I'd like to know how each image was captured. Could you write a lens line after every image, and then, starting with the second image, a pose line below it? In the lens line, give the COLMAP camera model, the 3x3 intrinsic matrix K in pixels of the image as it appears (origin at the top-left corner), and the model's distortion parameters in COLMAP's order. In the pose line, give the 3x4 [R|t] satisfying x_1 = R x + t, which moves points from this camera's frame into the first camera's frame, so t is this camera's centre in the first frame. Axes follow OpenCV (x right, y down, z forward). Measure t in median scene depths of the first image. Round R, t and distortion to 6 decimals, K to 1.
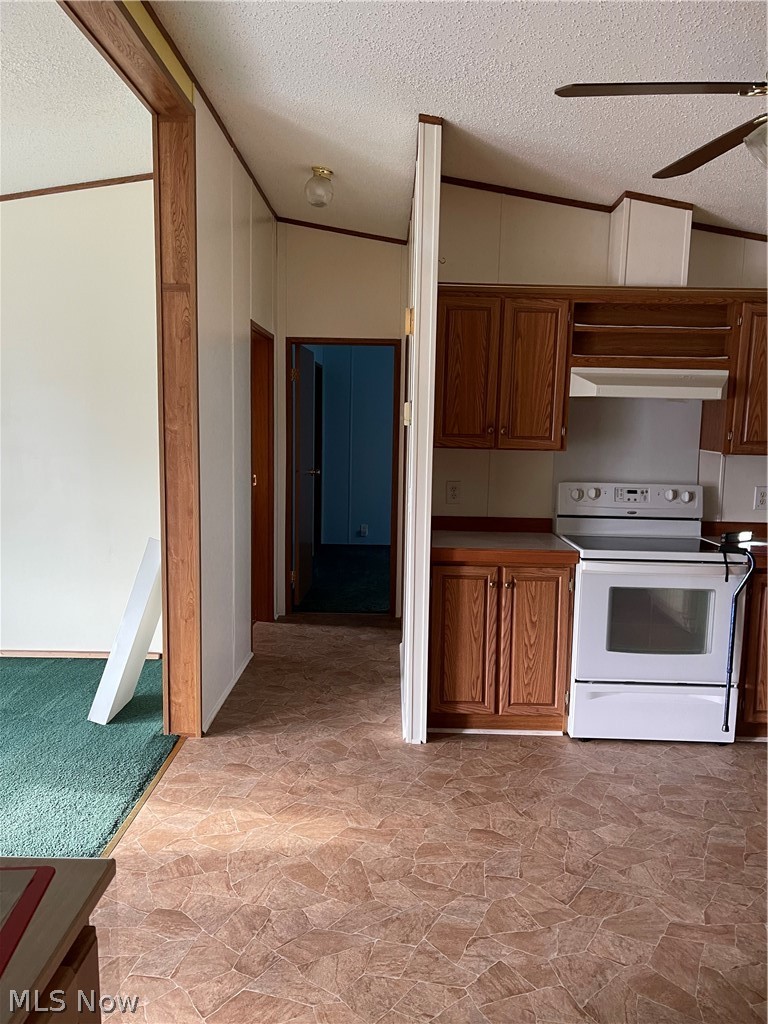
lens RADIAL K [[775.5, 0, 383.7], [0, 775.5, 513.6], [0, 0, 1]] dist [-0.005769, -0.003314]
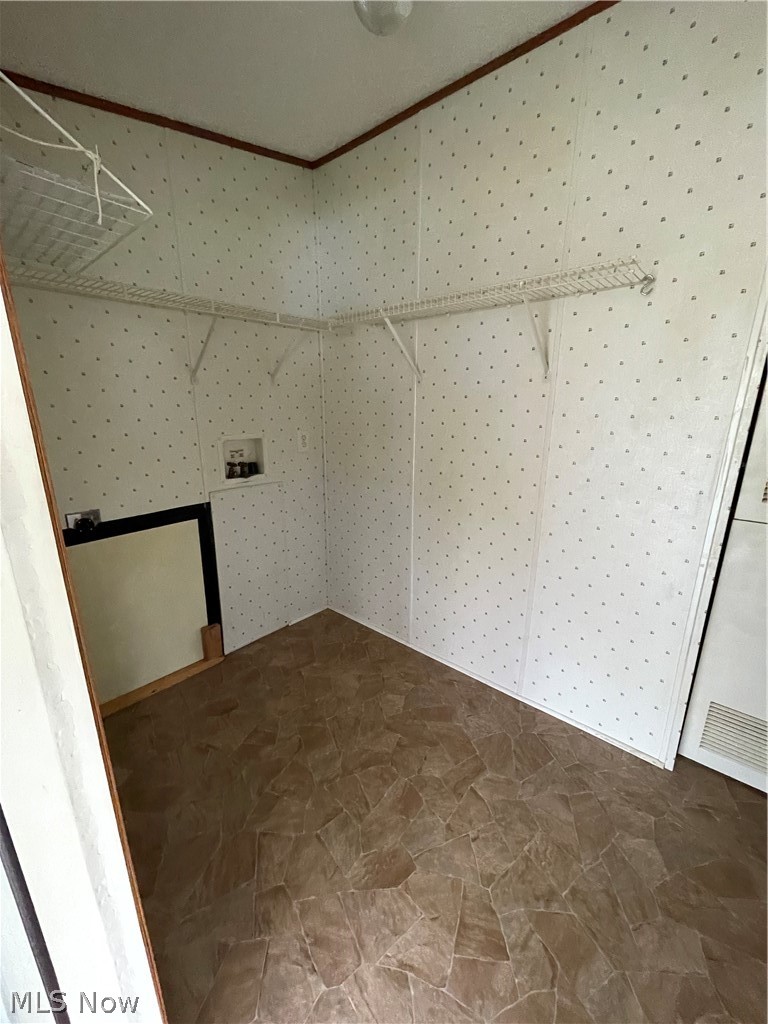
lens RADIAL K [[406.2, 0, 382.9], [0, 406.2, 512.7], [0, 0, 1]] dist [0.000739, 0.000092]
pose [[-0.641210, 0.185122, -0.744701, 0.475247], [-0.103952, 0.940564, 0.323317, -0.098138], [0.760292, 0.284727, -0.583855, 1.375862]]
